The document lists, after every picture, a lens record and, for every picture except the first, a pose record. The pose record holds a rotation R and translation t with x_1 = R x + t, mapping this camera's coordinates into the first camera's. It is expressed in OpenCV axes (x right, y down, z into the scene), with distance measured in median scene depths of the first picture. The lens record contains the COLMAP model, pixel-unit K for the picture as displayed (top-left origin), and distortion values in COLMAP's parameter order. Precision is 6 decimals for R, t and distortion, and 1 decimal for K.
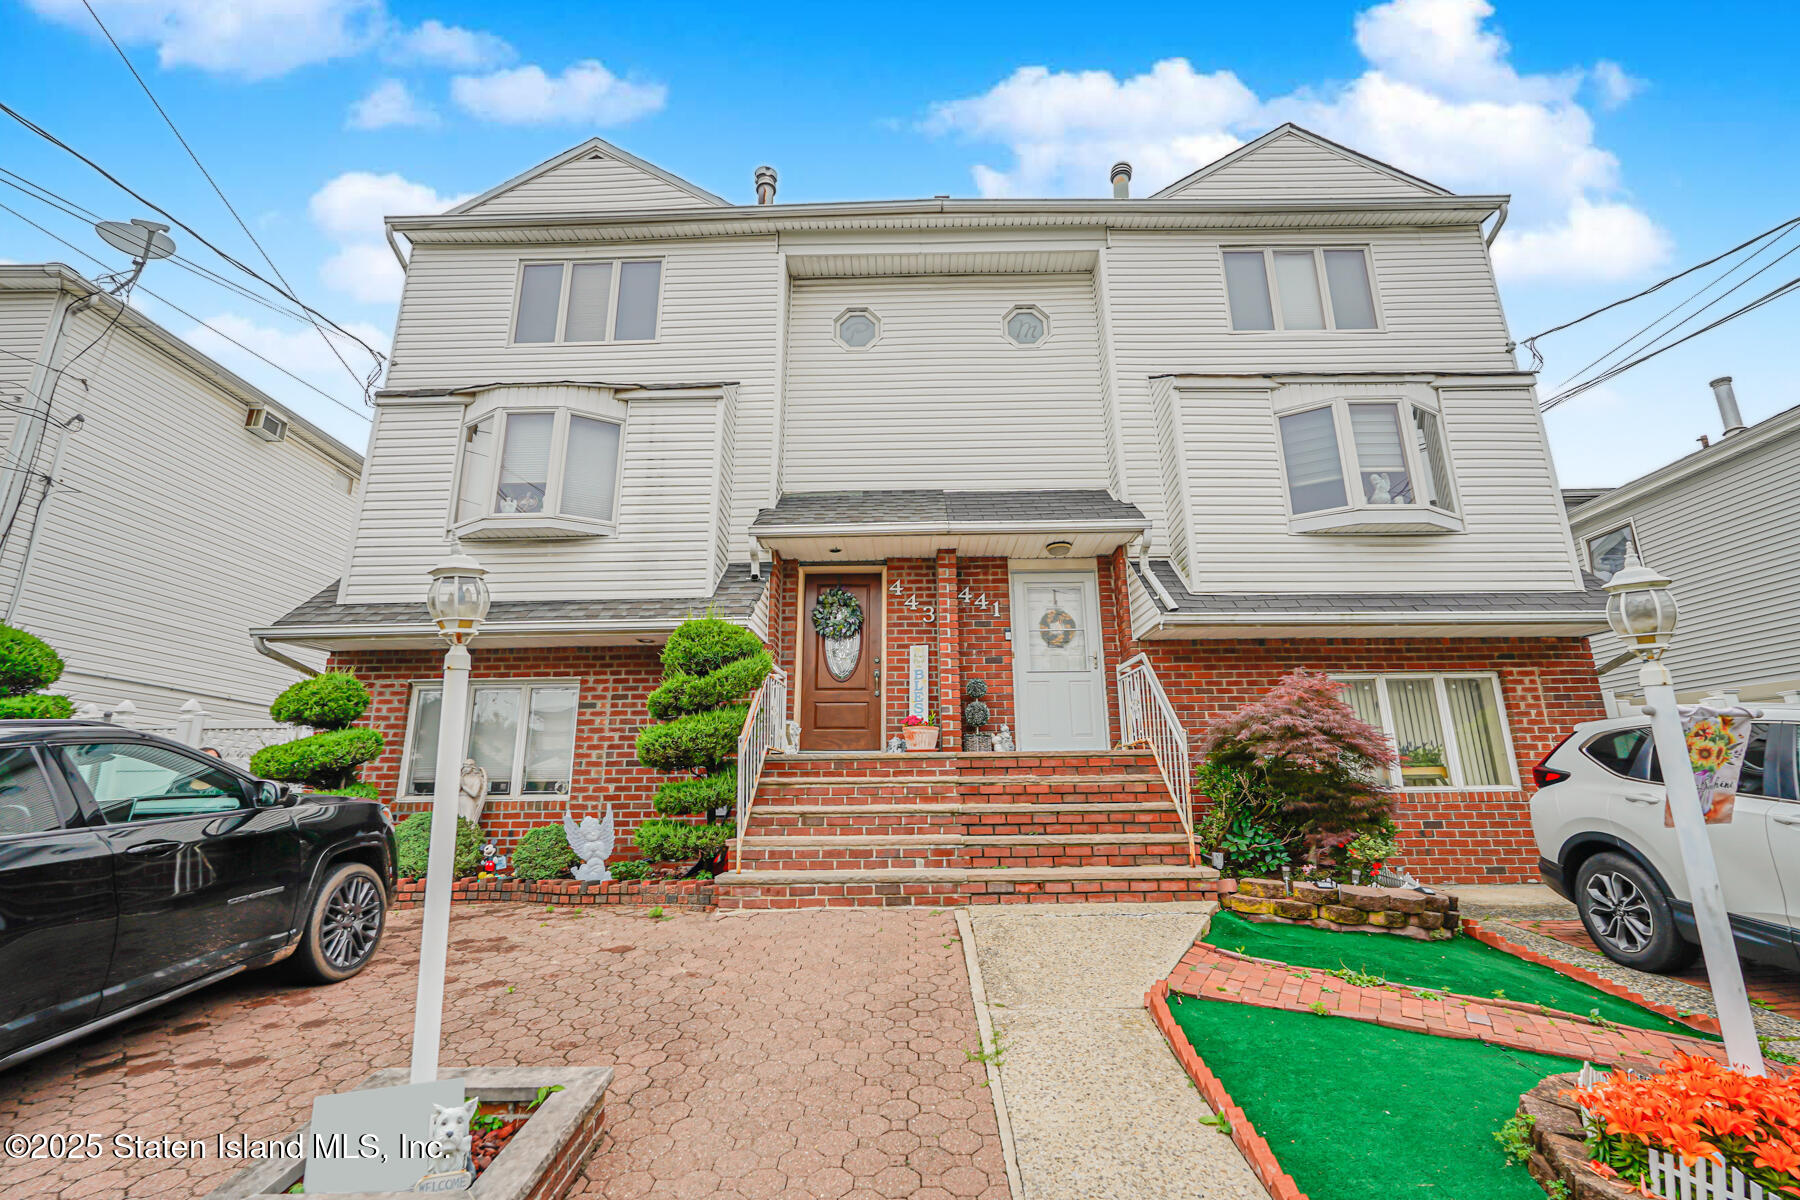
lens RADIAL K [[794.3, 0, 899.3], [0, 794.3, 609.2], [0, 0, 1]] dist [-0.014861, 0.008391]
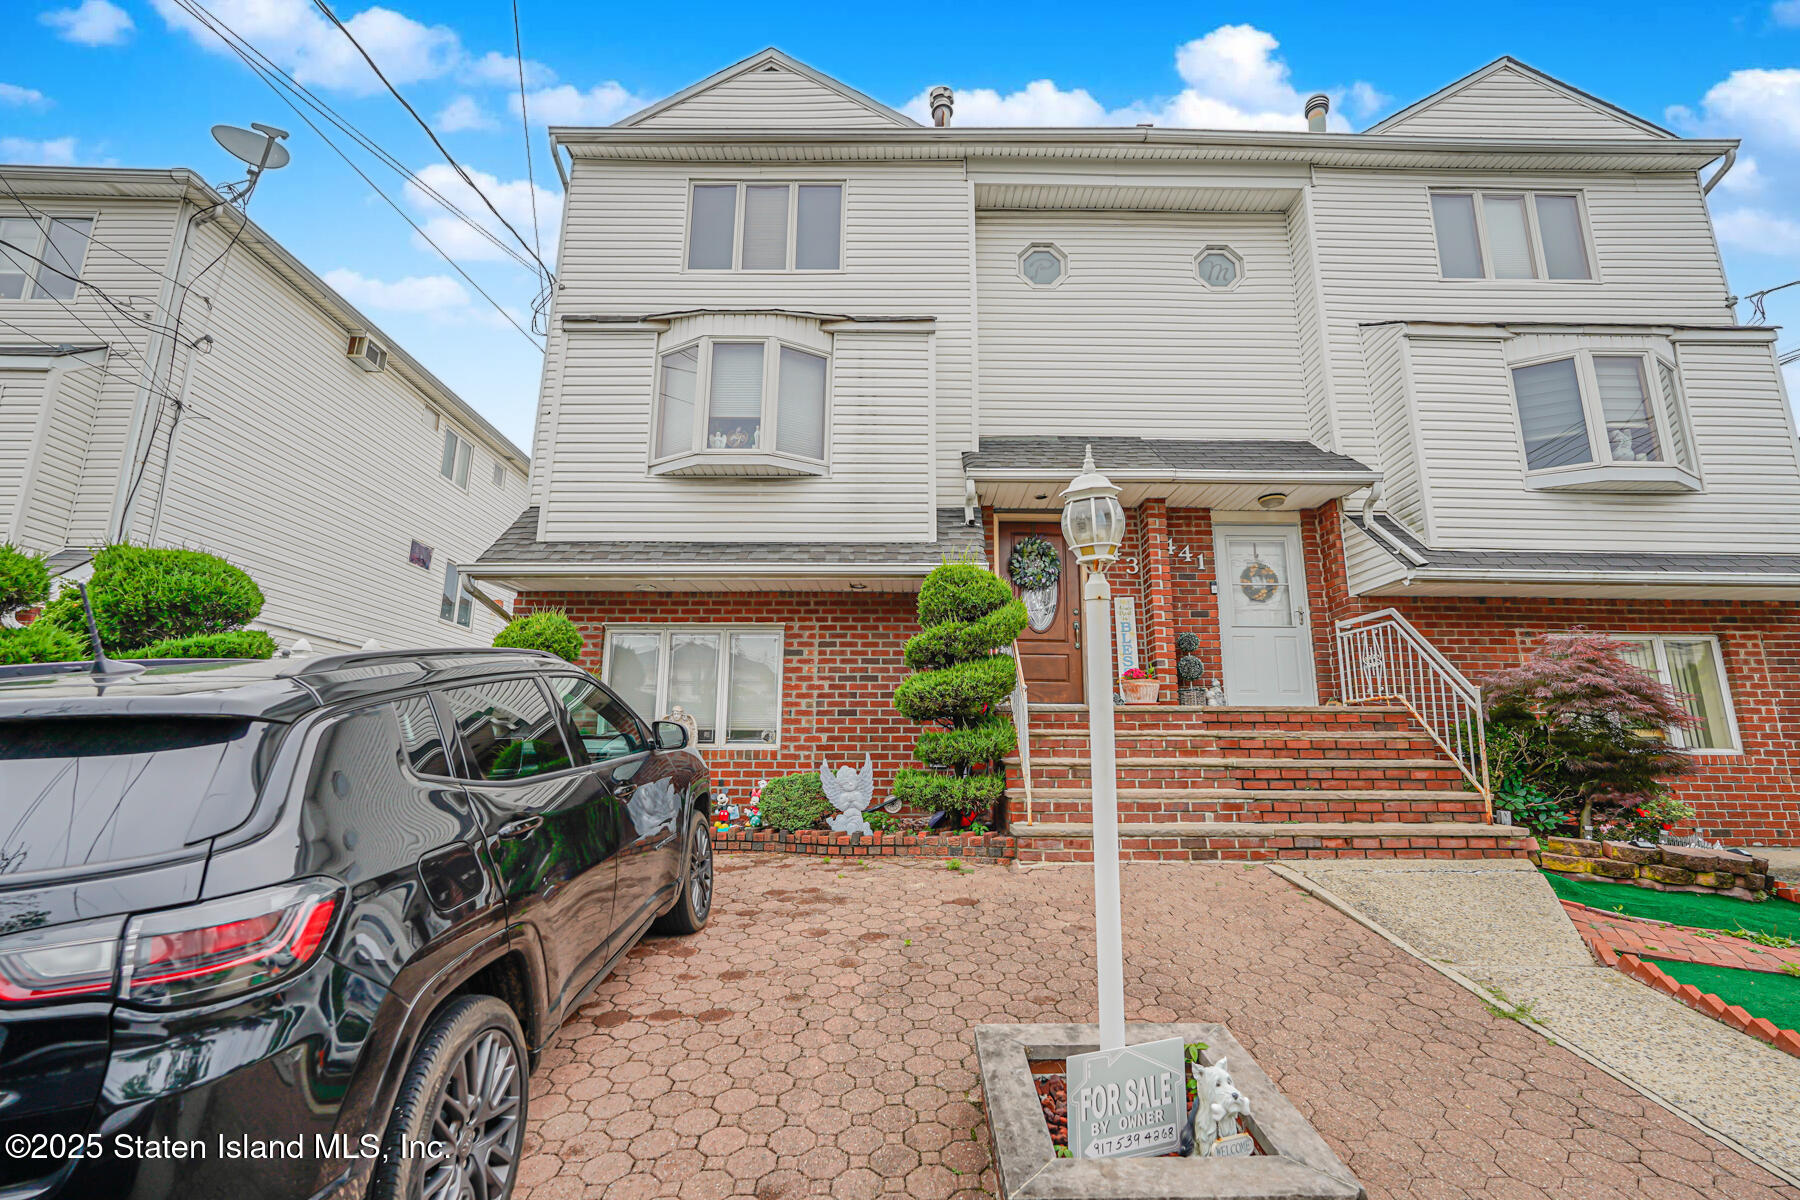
lens RADIAL K [[794.3, 0, 858.8], [0, 794.3, 609.4], [0, 0, 1]] dist [-0.014861, 0.008391]
pose [[0.999590, 0.019106, 0.021347, -0.333060], [-0.020188, 0.998458, 0.051704, 0.017473], [-0.020327, -0.052114, 0.998434, 0.036843]]
